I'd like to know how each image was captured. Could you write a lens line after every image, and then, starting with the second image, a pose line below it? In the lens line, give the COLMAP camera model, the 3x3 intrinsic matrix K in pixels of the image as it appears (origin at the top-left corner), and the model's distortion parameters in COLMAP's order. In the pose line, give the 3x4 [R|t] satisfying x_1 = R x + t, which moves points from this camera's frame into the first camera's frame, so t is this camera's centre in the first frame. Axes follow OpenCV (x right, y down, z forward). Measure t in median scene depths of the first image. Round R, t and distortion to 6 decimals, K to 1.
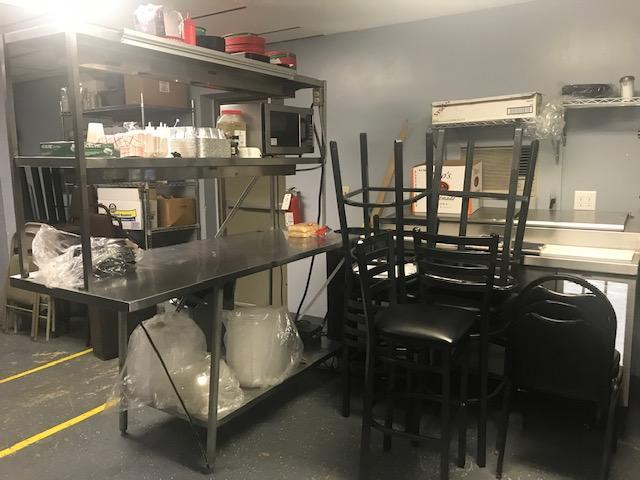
lens RADIAL K [[531.2, 0, 319.6], [0, 531.2, 239.0], [0, 0, 1]] dist [0.035099, -0.028780]
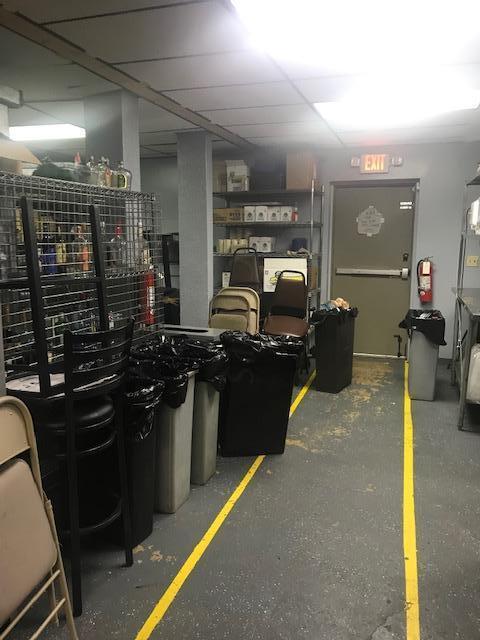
lens RADIAL K [[531.2, 0, 239.9], [0, 531.2, 320.7], [0, 0, 1]] dist [0.035099, -0.028780]
pose [[0.965608, -0.034655, 0.257683, -1.054340], [0.030181, 0.999317, 0.021301, 0.023029], [-0.258246, -0.012792, 0.965995, -0.183504]]
